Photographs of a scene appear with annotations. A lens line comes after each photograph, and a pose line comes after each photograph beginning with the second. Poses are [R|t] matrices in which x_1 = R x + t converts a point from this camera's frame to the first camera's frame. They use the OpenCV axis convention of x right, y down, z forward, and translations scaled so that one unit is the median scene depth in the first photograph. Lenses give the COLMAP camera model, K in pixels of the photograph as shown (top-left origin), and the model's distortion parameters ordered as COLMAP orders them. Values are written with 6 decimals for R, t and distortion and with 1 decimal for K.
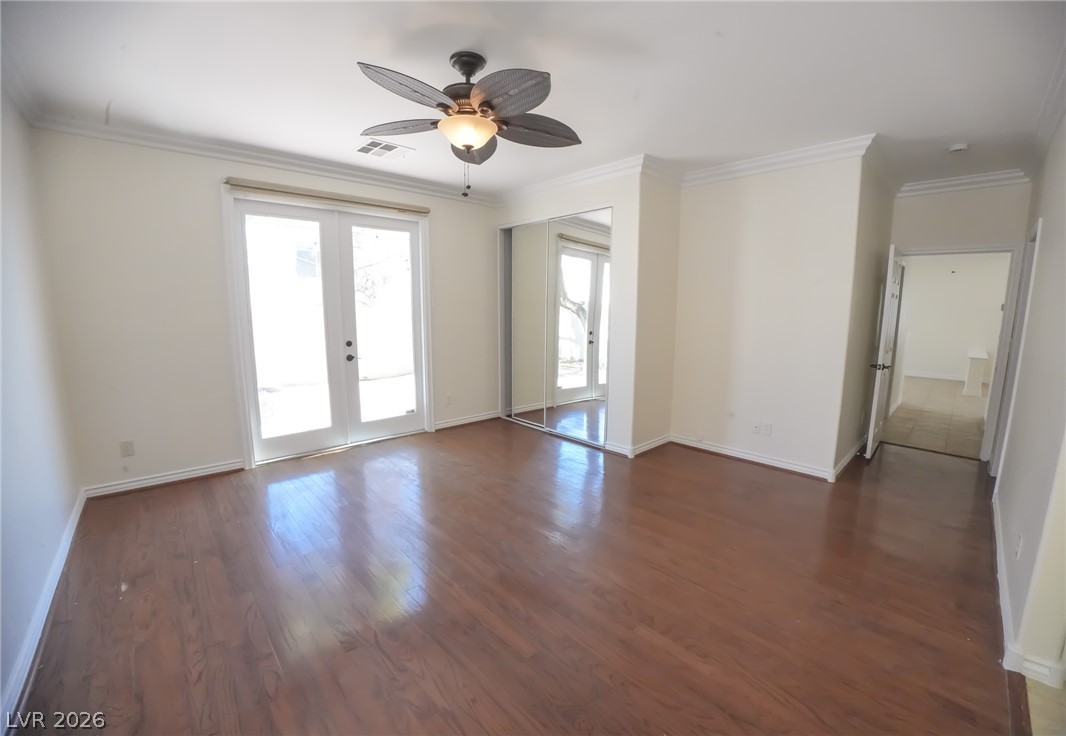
lens RADIAL K [[439.5, 0, 541.2], [0, 439.5, 375.7], [0, 0, 1]] dist [-0.081446, 0.023281]
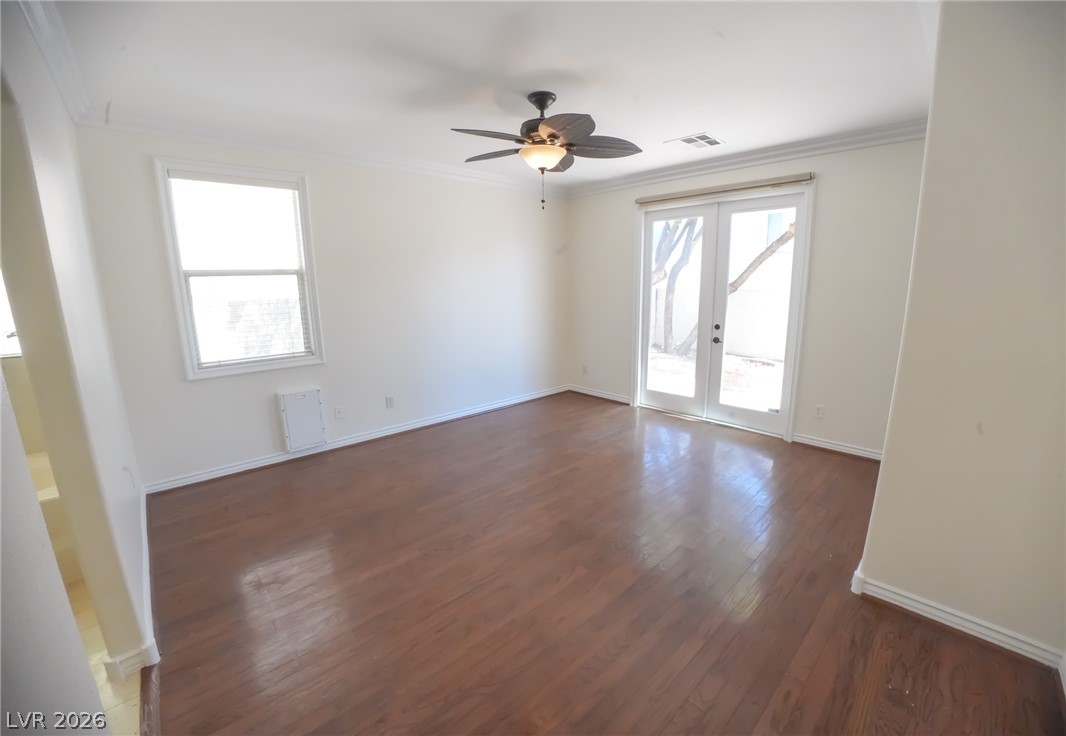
lens RADIAL K [[443.4, 0, 535.7], [0, 443.4, 358.2], [0, 0, 1]] dist [0.000220, -0.000018]
pose [[0.018543, 0.166697, -0.985834, 0.646163], [-0.143541, 0.976233, 0.162374, -0.113508], [0.989471, 0.138496, 0.042030, 0.528390]]
